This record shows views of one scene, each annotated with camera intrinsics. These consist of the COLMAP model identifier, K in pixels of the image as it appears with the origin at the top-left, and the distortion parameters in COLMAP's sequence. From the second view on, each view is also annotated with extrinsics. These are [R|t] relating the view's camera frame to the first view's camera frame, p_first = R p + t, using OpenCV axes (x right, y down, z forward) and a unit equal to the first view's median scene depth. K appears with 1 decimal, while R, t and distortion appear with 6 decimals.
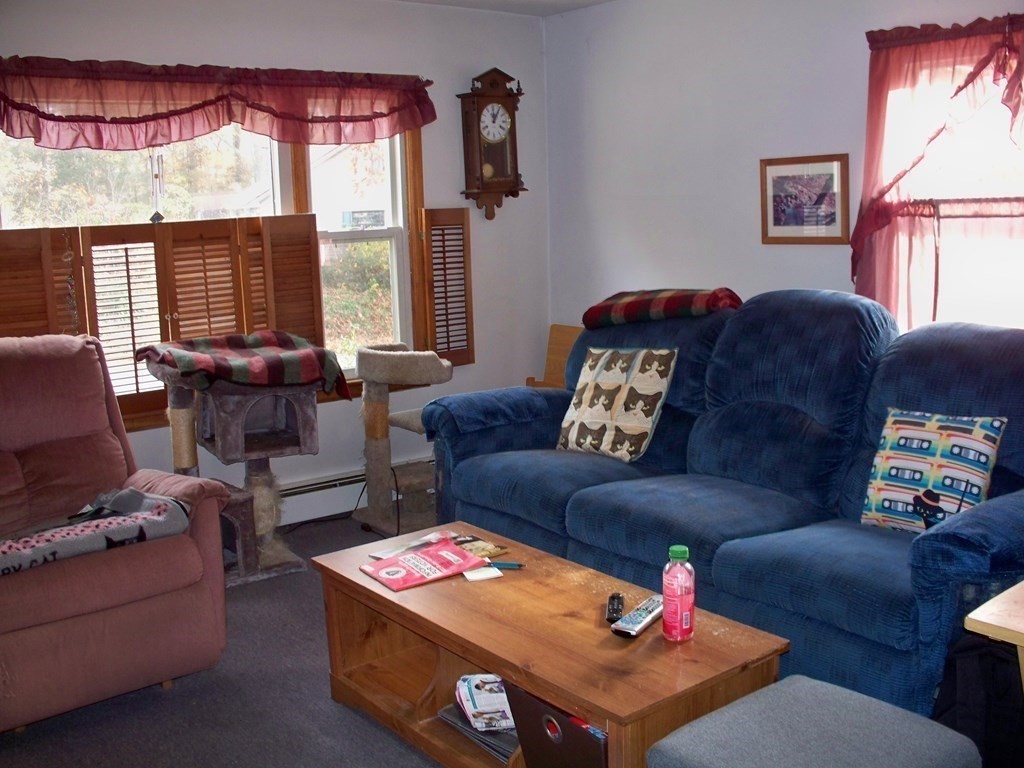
lens RADIAL K [[1054.8, 0, 526.2], [0, 1054.8, 386.3], [0, 0, 1]] dist [-0.225126, 0.243184]
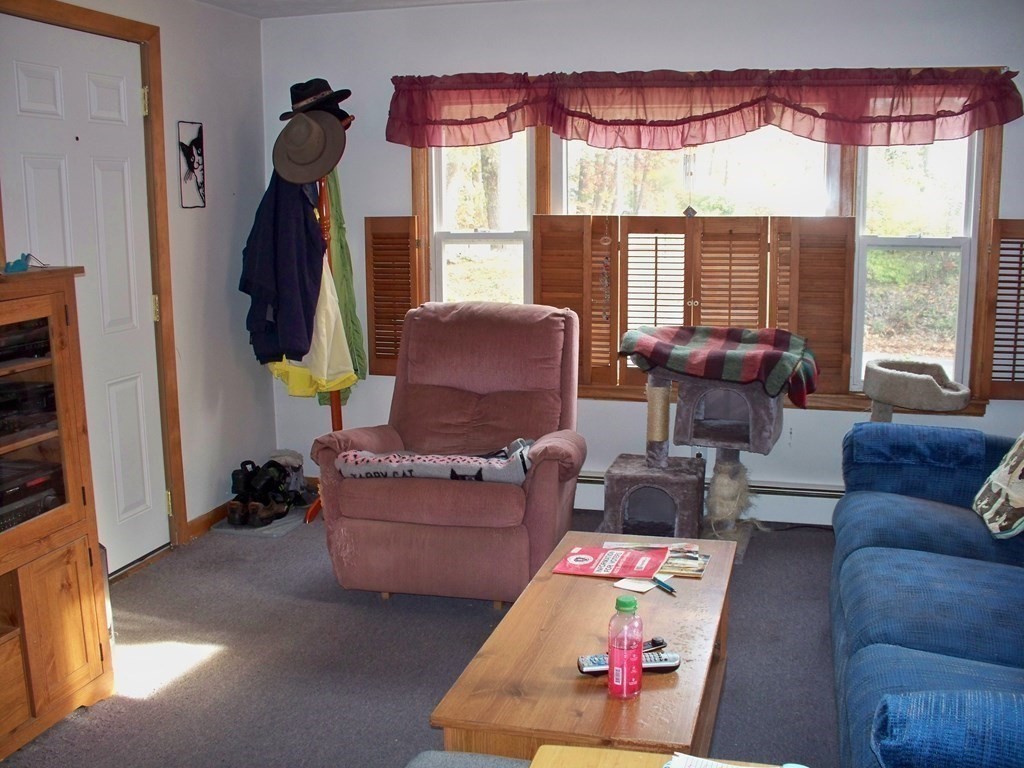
lens RADIAL K [[1054.8, 0, 526.2], [0, 1054.8, 386.3], [0, 0, 1]] dist [-0.225126, 0.243184]
pose [[0.594532, 0.161391, -0.787709, 0.448879], [-0.150492, 0.984672, 0.088161, -0.055059], [0.789863, 0.066129, 0.609707, 0.205534]]
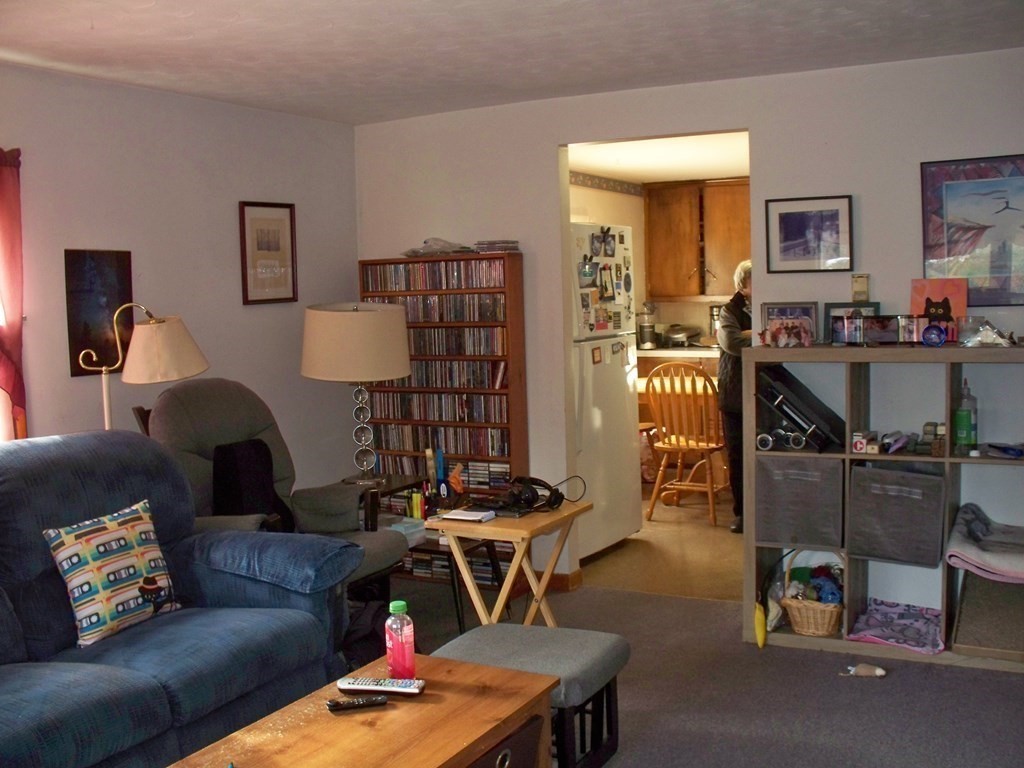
lens RADIAL K [[1054.8, 0, 526.2], [0, 1054.8, 386.3], [0, 0, 1]] dist [-0.225126, 0.243184]
pose [[-0.382273, -0.044028, 0.923000, -0.546412], [0.201553, 0.970841, 0.129786, -0.112542], [-0.901800, 0.235647, -0.362252, 0.704336]]
